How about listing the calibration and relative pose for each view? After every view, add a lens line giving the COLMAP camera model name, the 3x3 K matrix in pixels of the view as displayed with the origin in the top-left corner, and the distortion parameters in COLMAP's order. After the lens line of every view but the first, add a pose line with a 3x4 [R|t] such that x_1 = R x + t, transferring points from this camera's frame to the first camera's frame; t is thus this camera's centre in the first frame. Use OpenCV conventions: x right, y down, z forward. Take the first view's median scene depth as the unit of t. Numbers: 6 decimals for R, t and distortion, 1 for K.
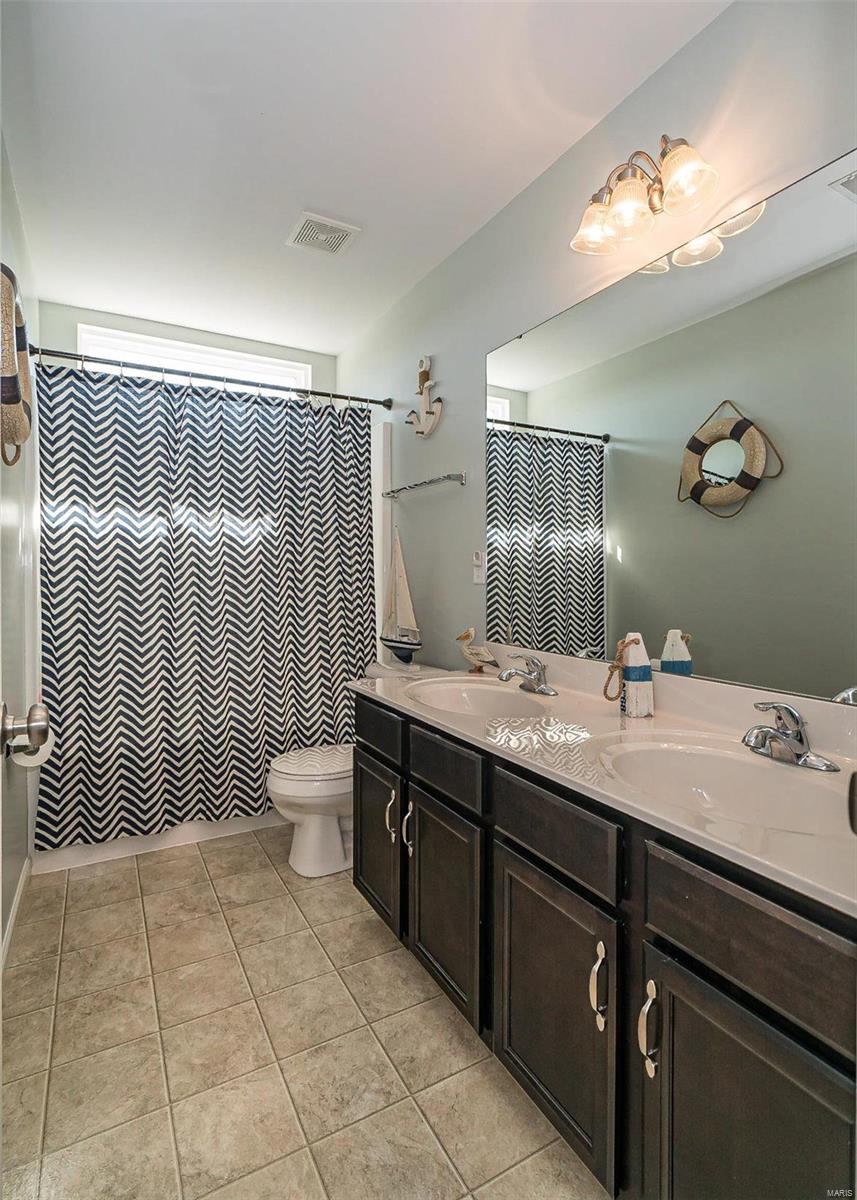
lens RADIAL K [[601.7, 0, 445.4], [0, 601.7, 585.5], [0, 0, 1]] dist [0.000026, -0.001030]
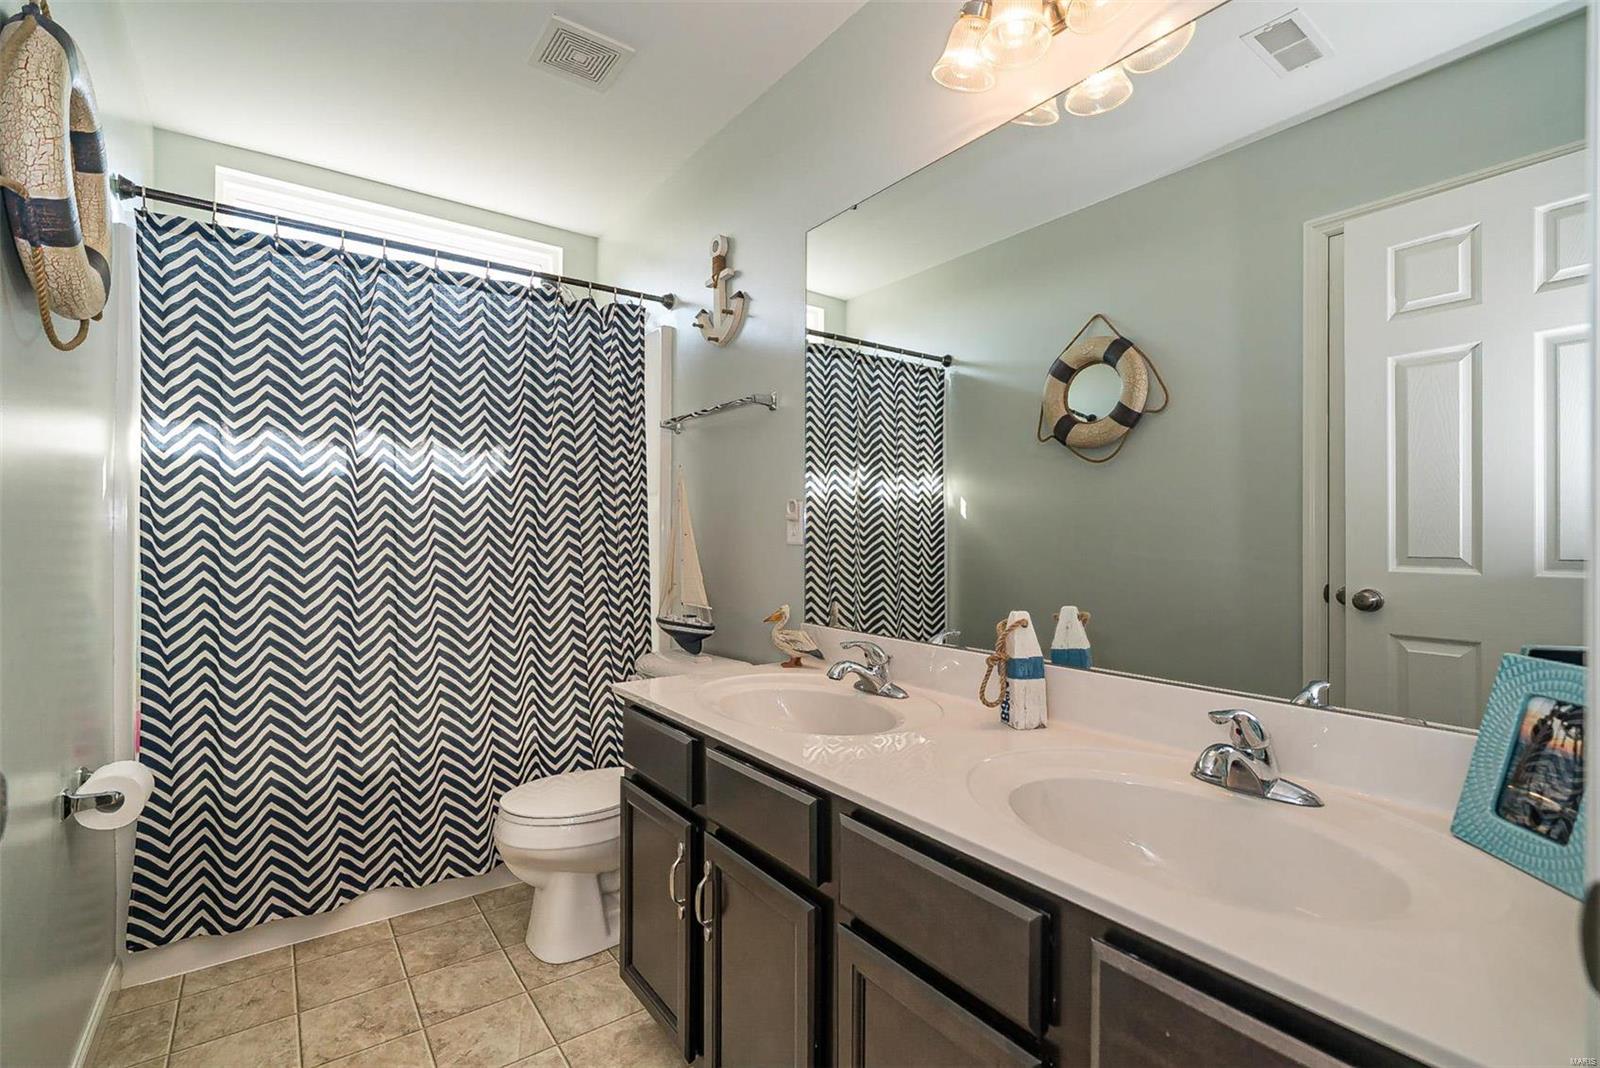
lens RADIAL K [[731.7, 0, 796.6], [0, 731.7, 534.8], [0, 0, 1]] dist [-0.009312, -0.000689]
pose [[0.995735, 0.001222, 0.092248, -0.025171], [0.000696, 0.999784, -0.020761, 0.003853], [-0.092253, 0.020737, 0.995520, 0.116875]]
